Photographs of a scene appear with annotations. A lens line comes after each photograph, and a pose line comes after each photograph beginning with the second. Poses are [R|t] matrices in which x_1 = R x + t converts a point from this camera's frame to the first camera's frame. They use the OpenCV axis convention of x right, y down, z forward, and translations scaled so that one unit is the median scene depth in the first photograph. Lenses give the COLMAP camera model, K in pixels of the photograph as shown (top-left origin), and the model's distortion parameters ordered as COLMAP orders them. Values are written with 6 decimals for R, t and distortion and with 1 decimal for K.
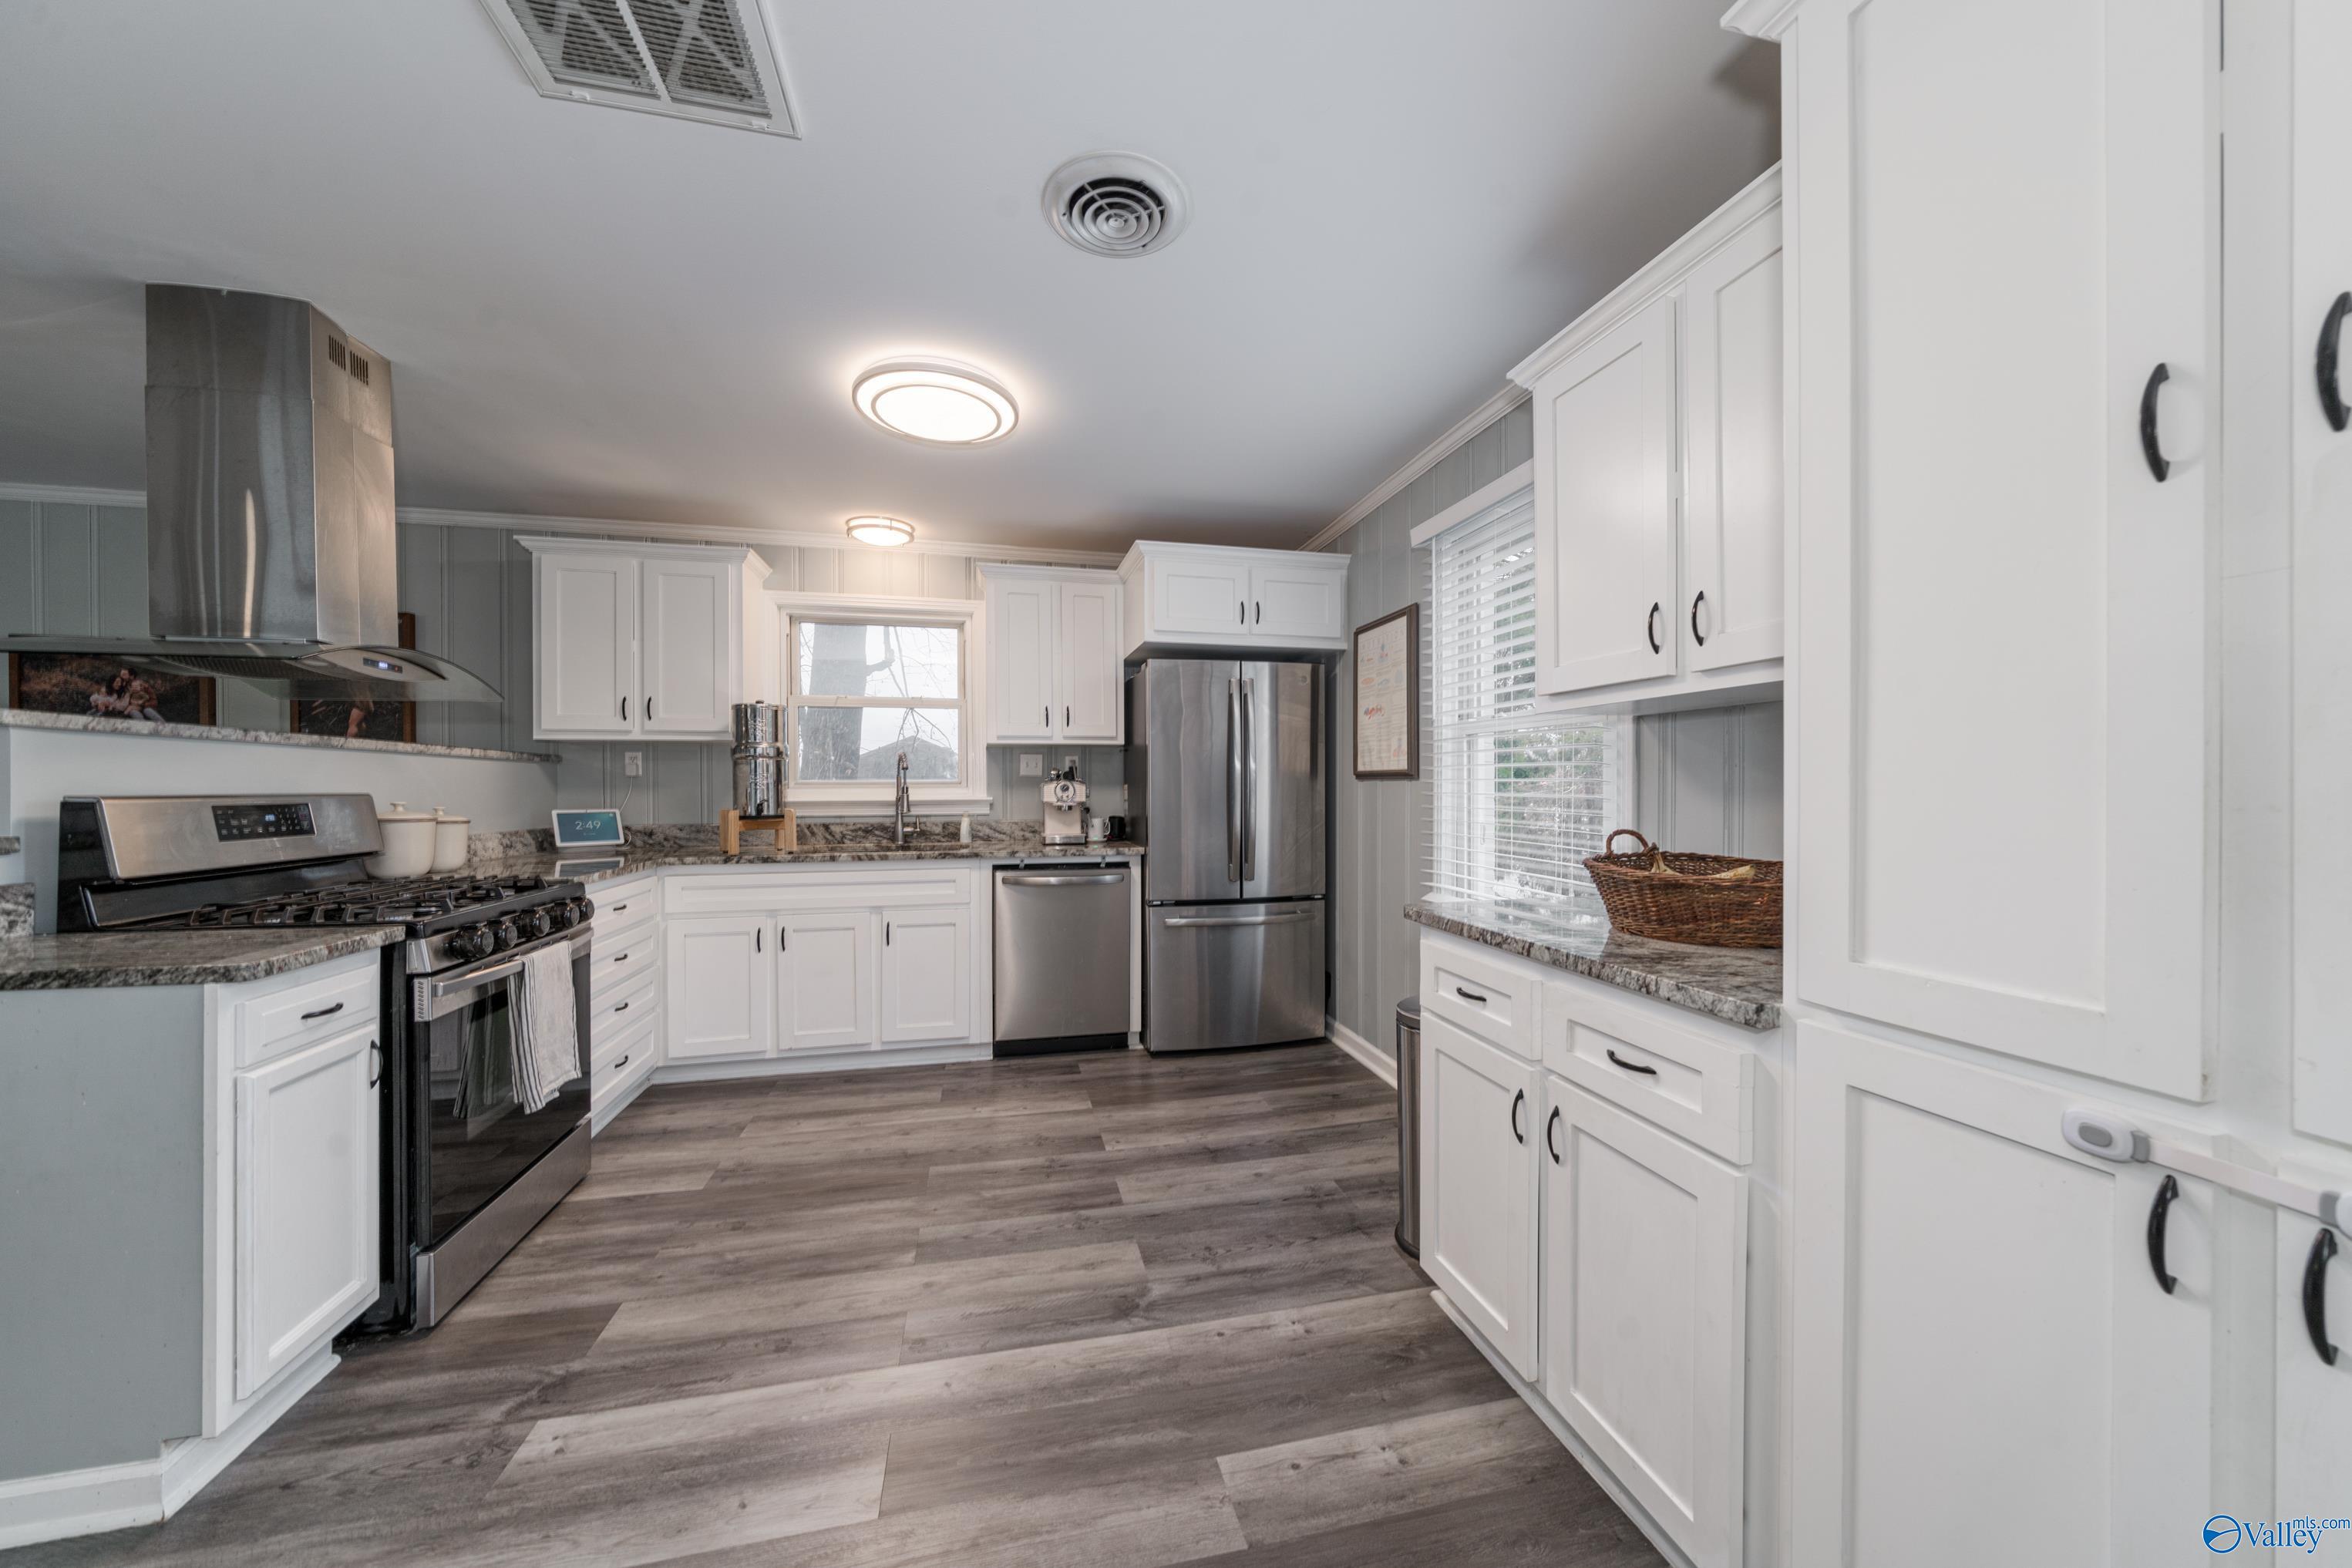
lens RADIAL K [[823.7, 0, 1176.0], [0, 823.7, 784.0], [0, 0, 1]] dist [0.000073, 0.000030]
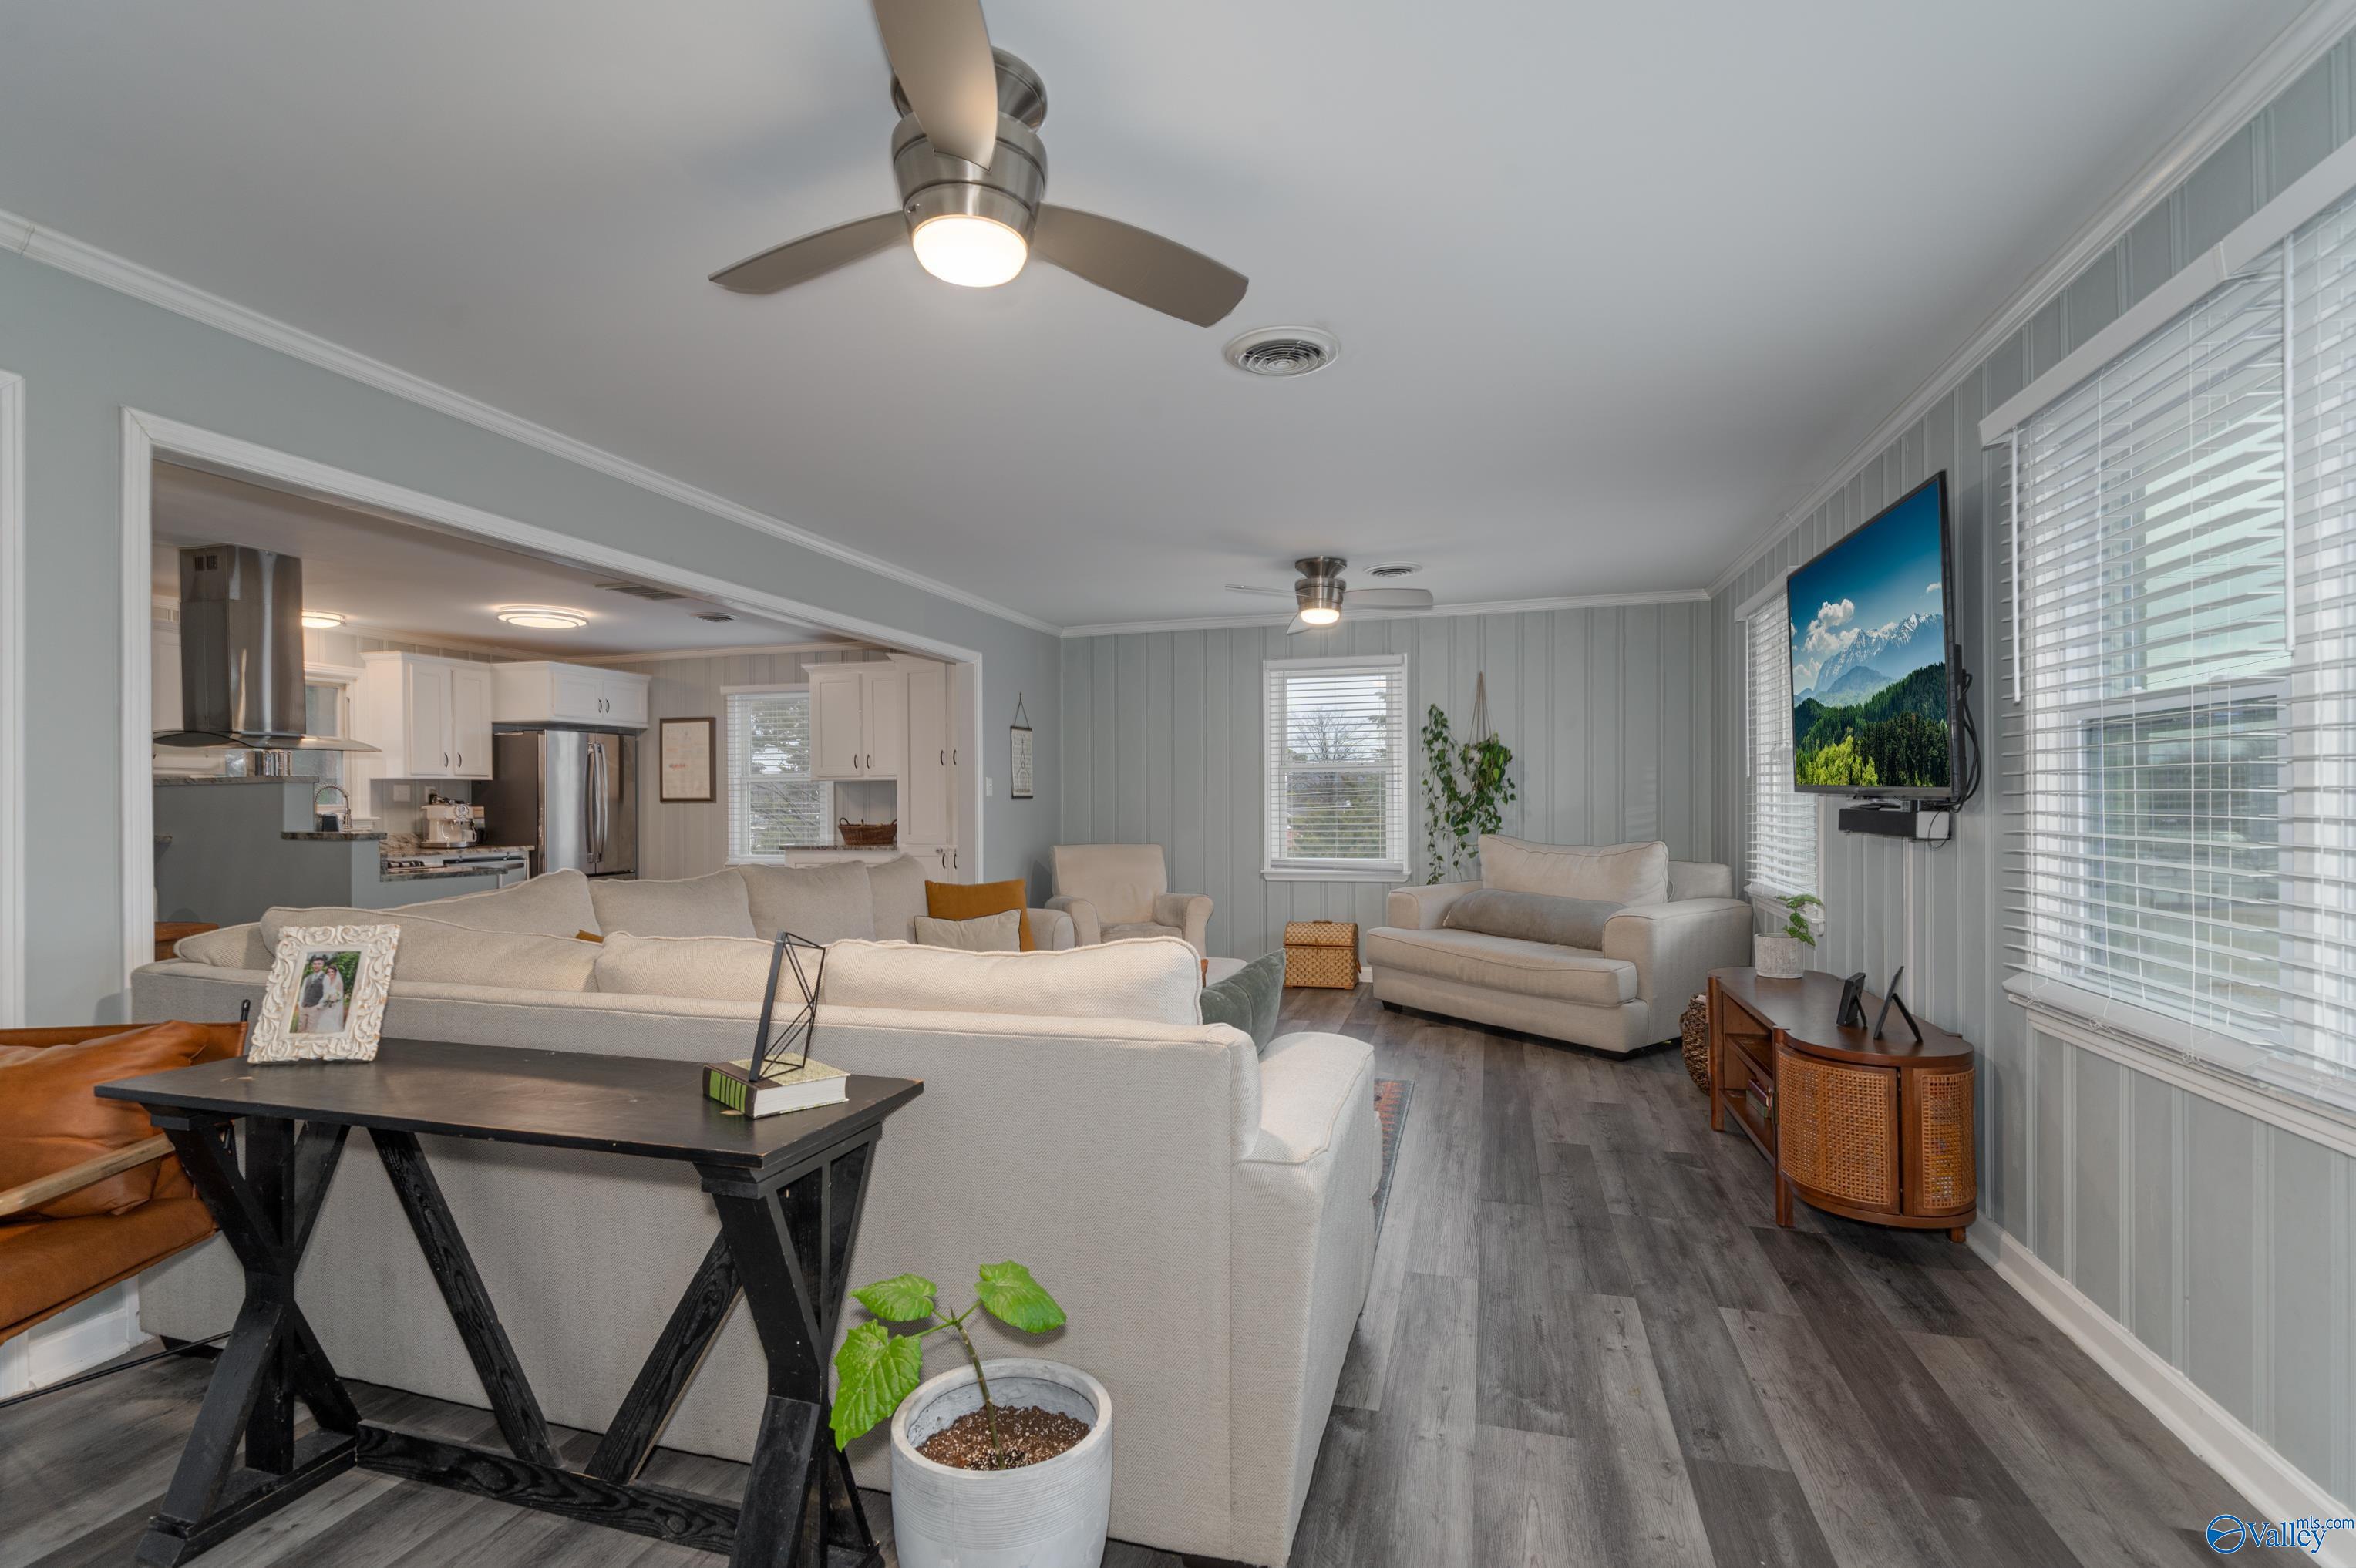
lens RADIAL K [[1032.0, 0, 1178.0], [0, 1032.0, 784.0], [0, 0, 1]] dist [0.000485, 0.000007]
pose [[0.489017, 0.010746, 0.872208, -1.117370], [0.004537, 0.999879, -0.014862, -0.006671], [-0.872262, 0.011225, 0.488910, -1.023552]]
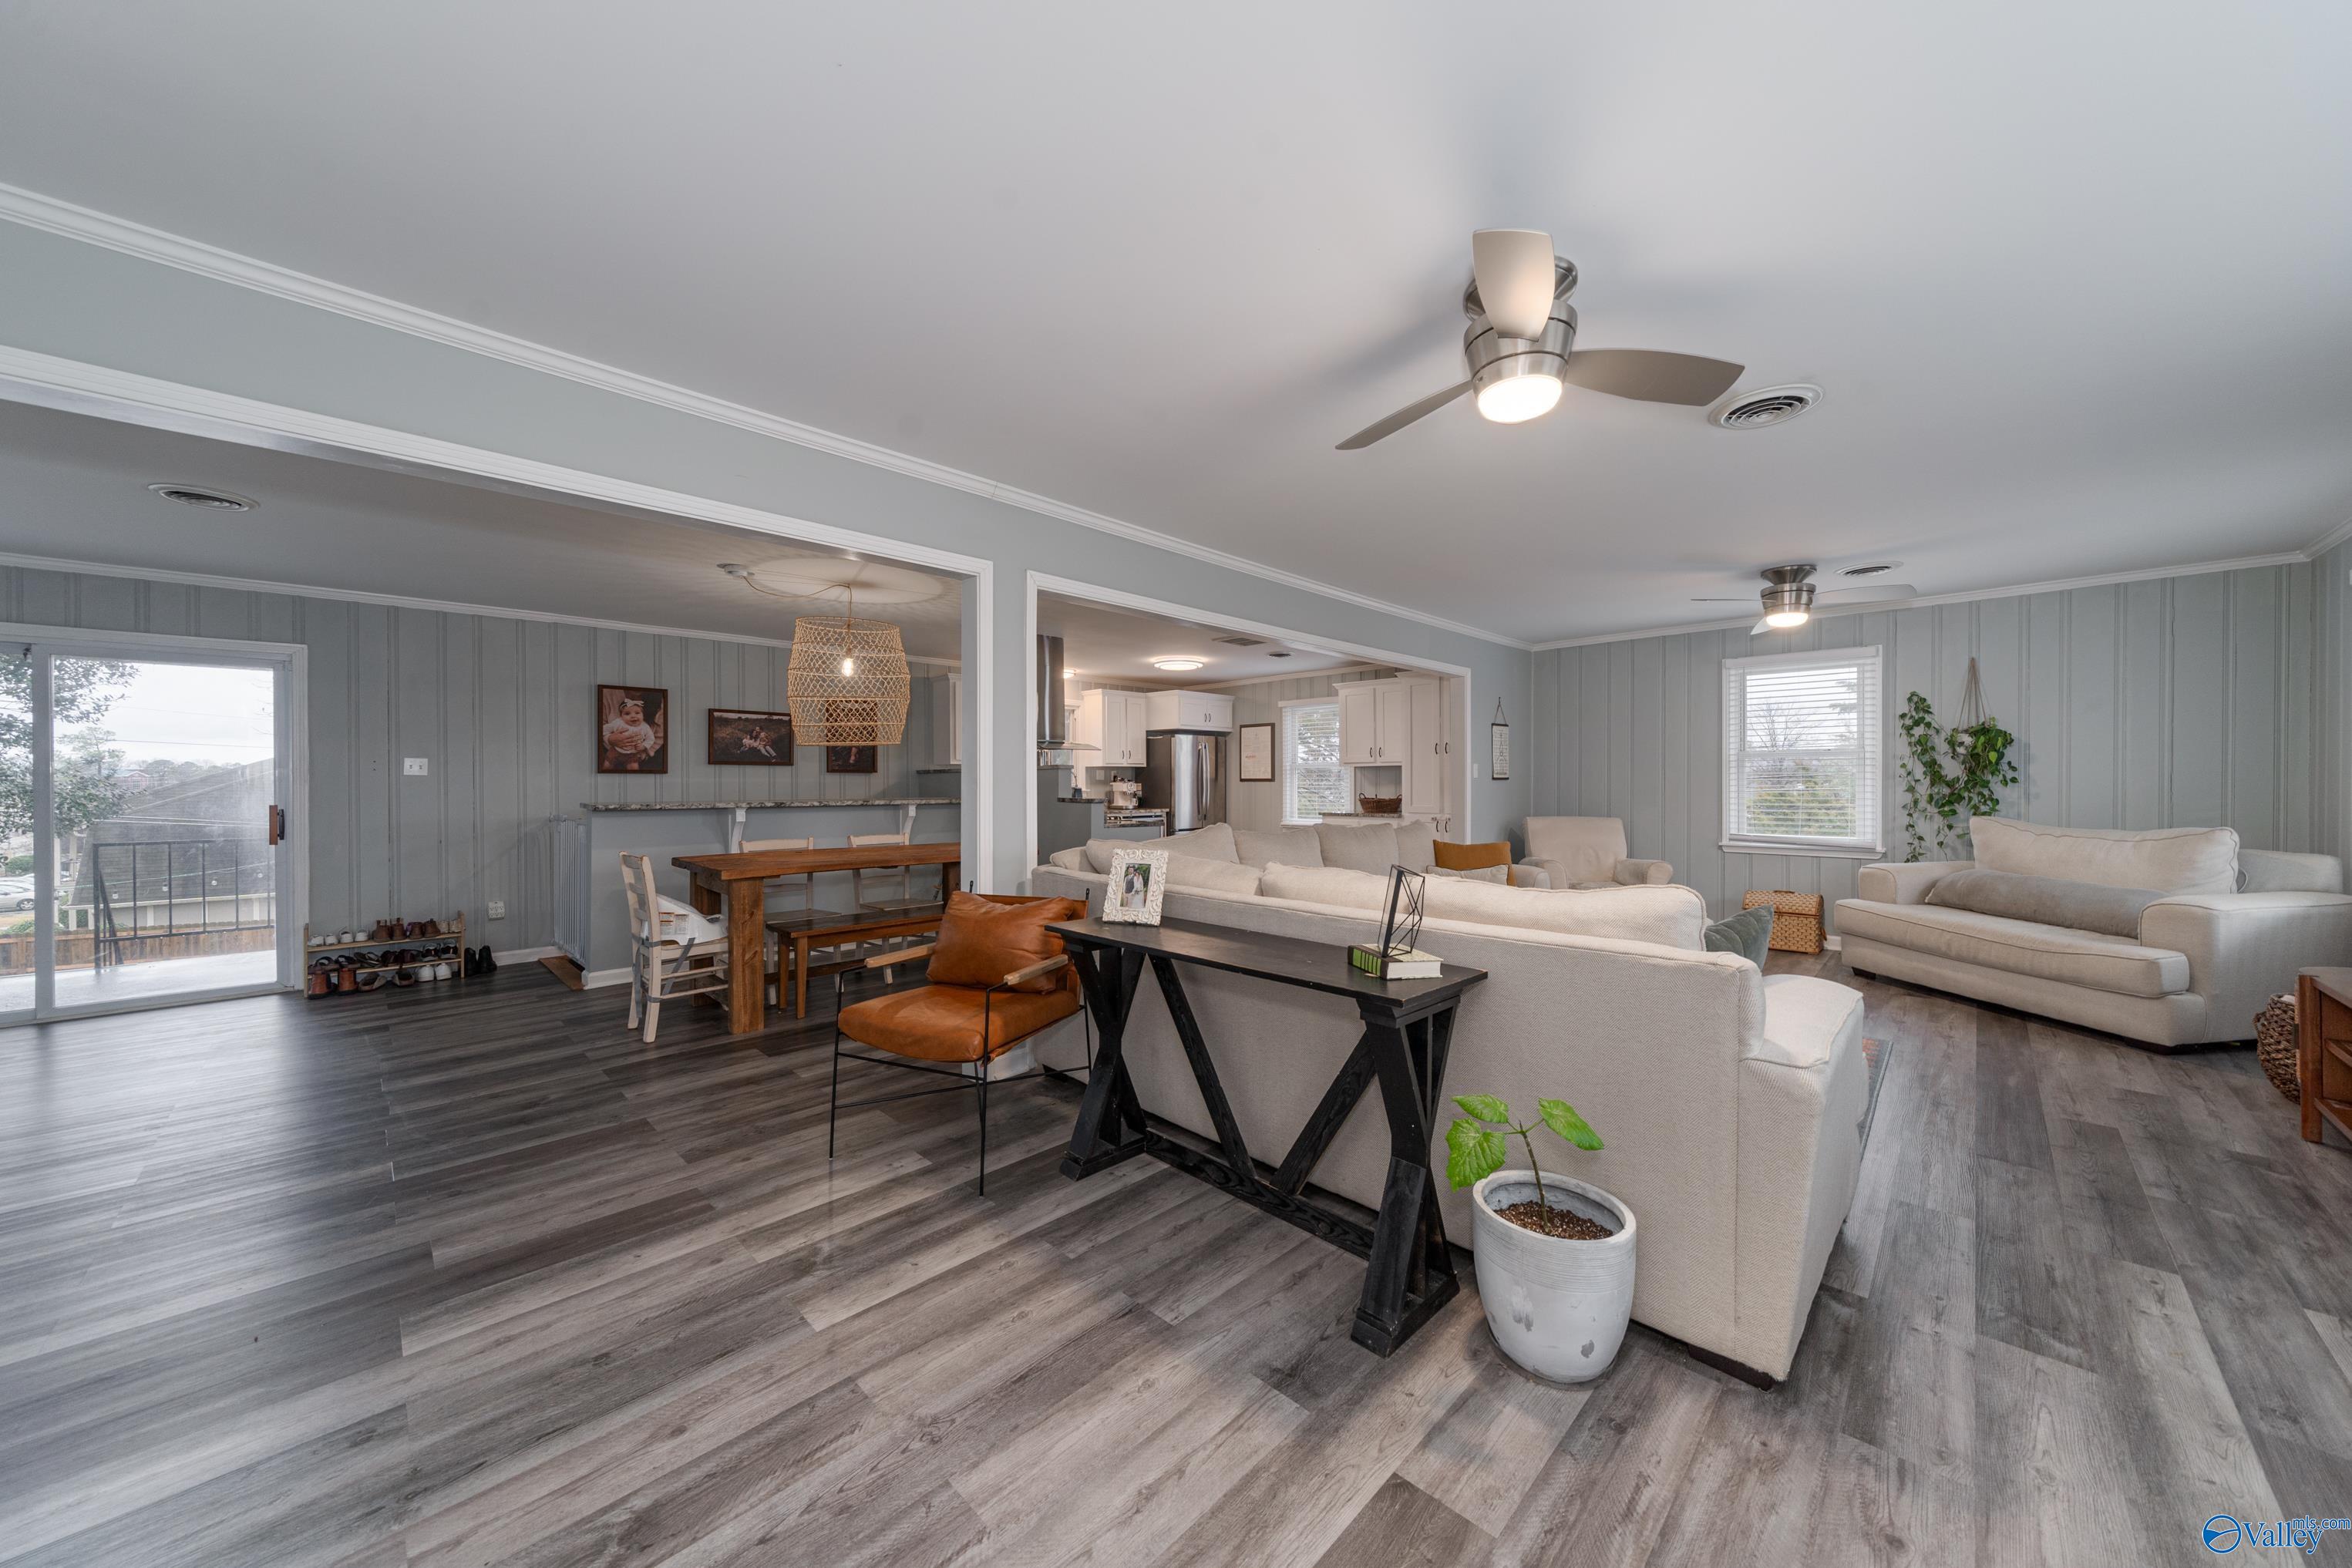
lens RADIAL K [[794.7, 0, 1211.0], [0, 794.7, 776.4], [0, 0, 1]] dist [-0.010793, 0.001476]
pose [[0.835637, 0.003190, 0.549273, -1.190802], [0.000022, 0.999983, -0.005841, -0.006452], [-0.549282, 0.004893, 0.835623, -1.031559]]
